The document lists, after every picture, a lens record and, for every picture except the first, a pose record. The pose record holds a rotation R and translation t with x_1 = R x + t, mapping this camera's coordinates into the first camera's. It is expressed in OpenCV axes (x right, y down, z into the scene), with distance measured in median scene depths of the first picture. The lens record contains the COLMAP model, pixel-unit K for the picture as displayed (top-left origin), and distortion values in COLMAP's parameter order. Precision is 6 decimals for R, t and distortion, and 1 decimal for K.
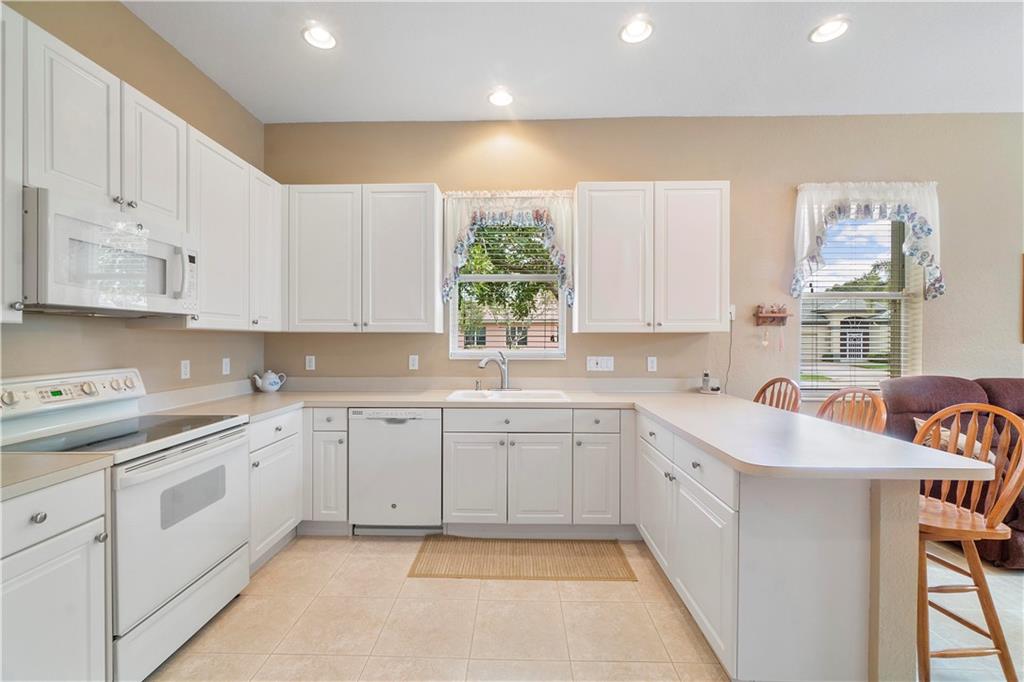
lens RADIAL K [[443.4, 0, 505.6], [0, 443.4, 340.5], [0, 0, 1]] dist [-0.002783, -0.000852]
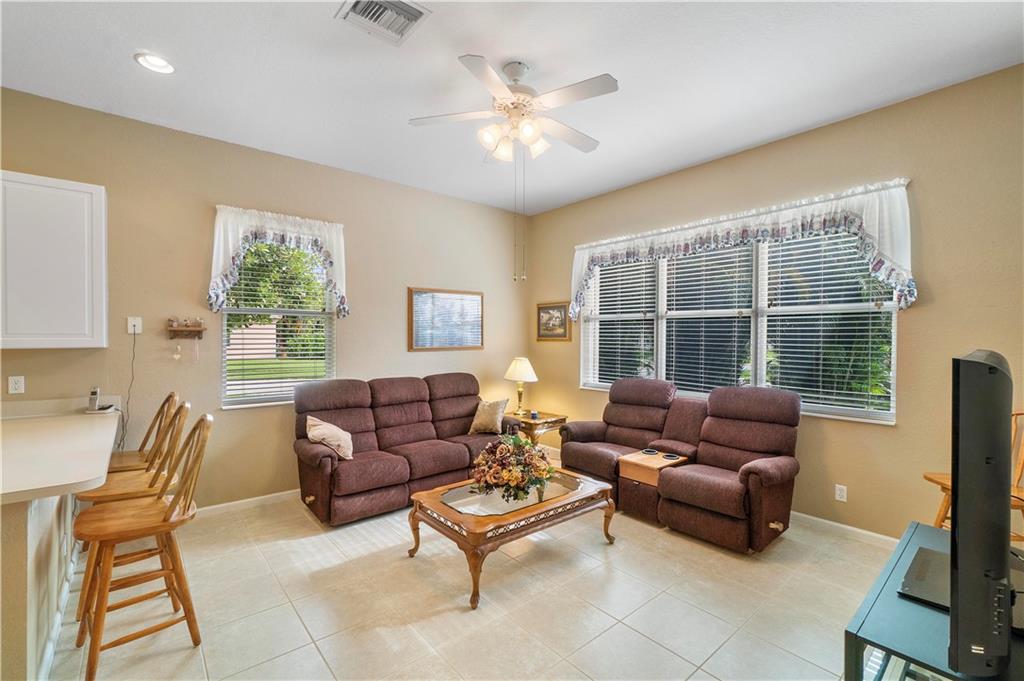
lens RADIAL K [[443.4, 0, 505.6], [0, 443.4, 340.0], [0, 0, 1]] dist [-0.002783, -0.000852]
pose [[0.750956, -0.002807, 0.660346, 0.509061], [0.001027, 0.999995, 0.003083, -0.035964], [-0.660351, -0.001636, 0.750955, -0.259510]]
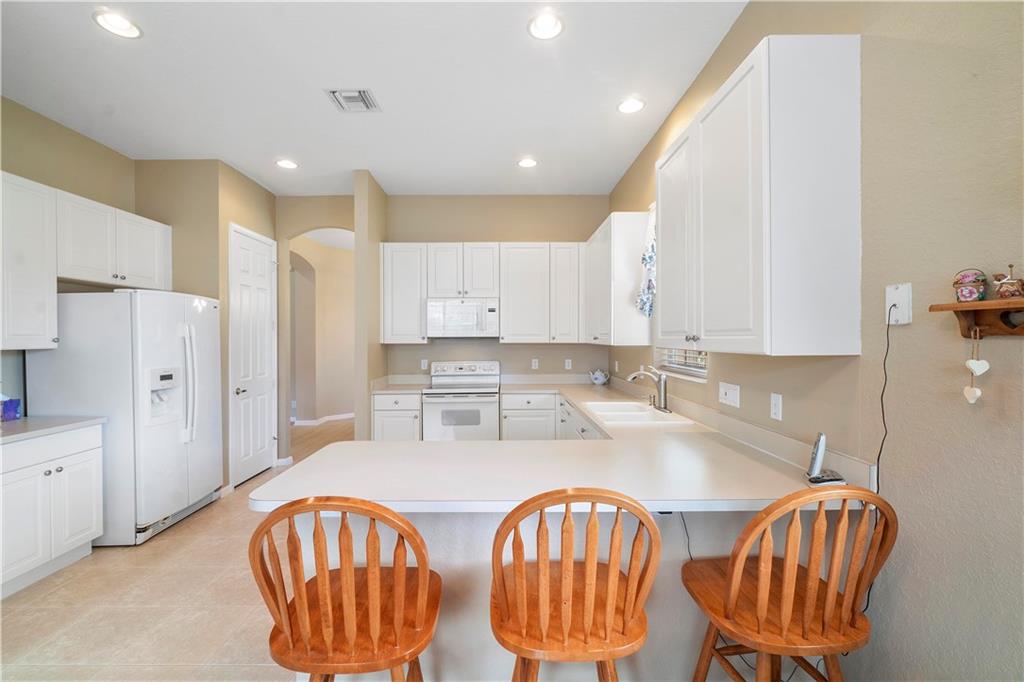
lens RADIAL K [[443.4, 0, 505.6], [0, 443.4, 340.5], [0, 0, 1]] dist [-0.002783, -0.000852]
pose [[0.031492, 0.004810, -0.999492, 0.943371], [-0.000092, 0.999988, 0.004810, -0.035641], [0.999504, -0.000059, 0.031492, 0.686148]]
